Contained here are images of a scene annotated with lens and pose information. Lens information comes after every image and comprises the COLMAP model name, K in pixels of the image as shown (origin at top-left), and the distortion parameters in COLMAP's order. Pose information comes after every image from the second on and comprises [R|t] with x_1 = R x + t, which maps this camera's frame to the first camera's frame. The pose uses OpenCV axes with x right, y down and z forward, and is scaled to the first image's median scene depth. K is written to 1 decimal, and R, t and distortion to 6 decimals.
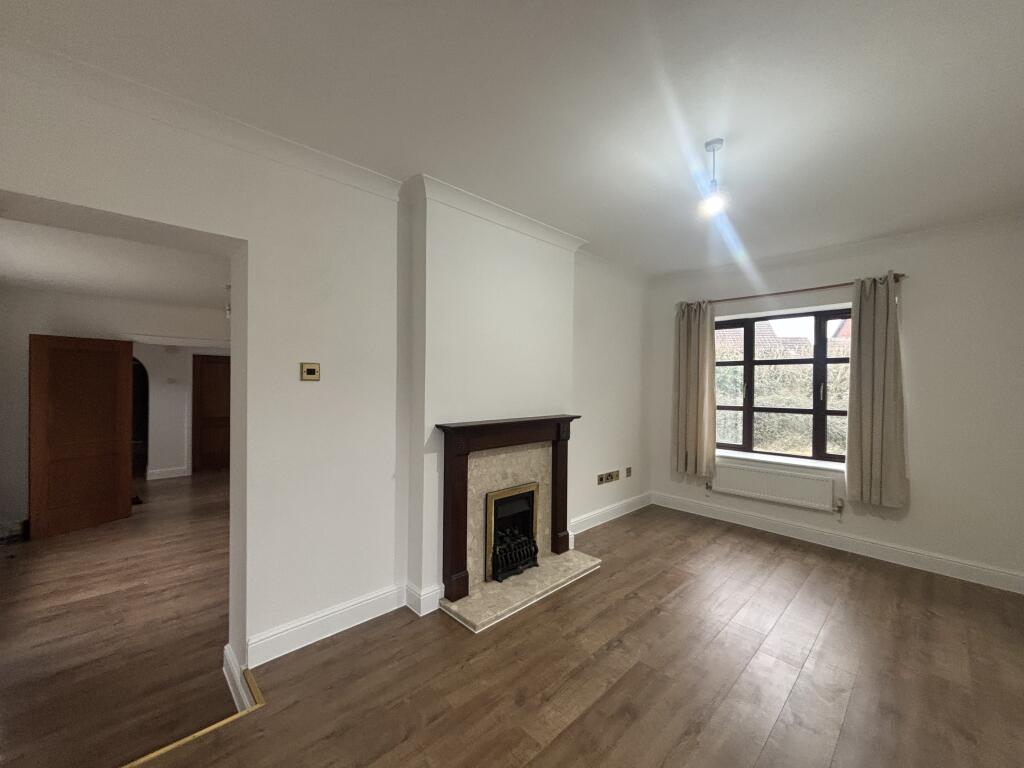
lens RADIAL K [[415.3, 0, 512.0], [0, 415.3, 384.0], [0, 0, 1]] dist [-0.000280, -0.000399]
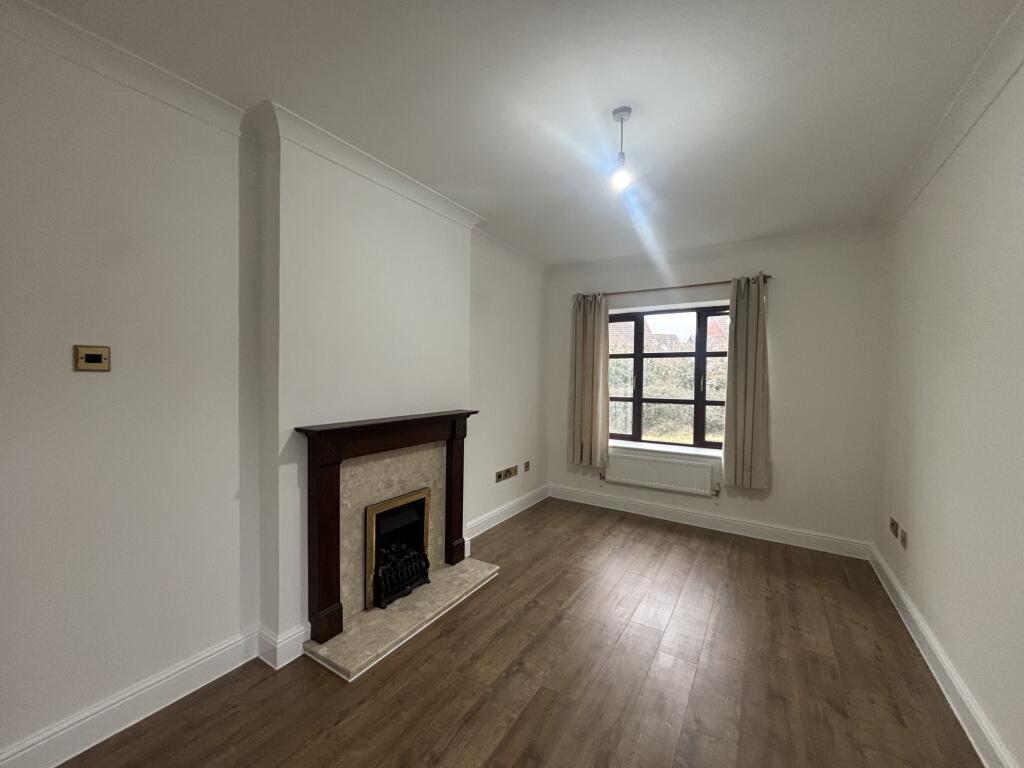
lens RADIAL K [[415.3, 0, 512.0], [0, 415.3, 384.0], [0, 0, 1]] dist [-0.000280, -0.000399]
pose [[0.970253, -0.003415, 0.242068, 0.021706], [-0.001663, 0.999783, 0.020769, -0.001707], [-0.242086, -0.020554, 0.970037, 0.116351]]
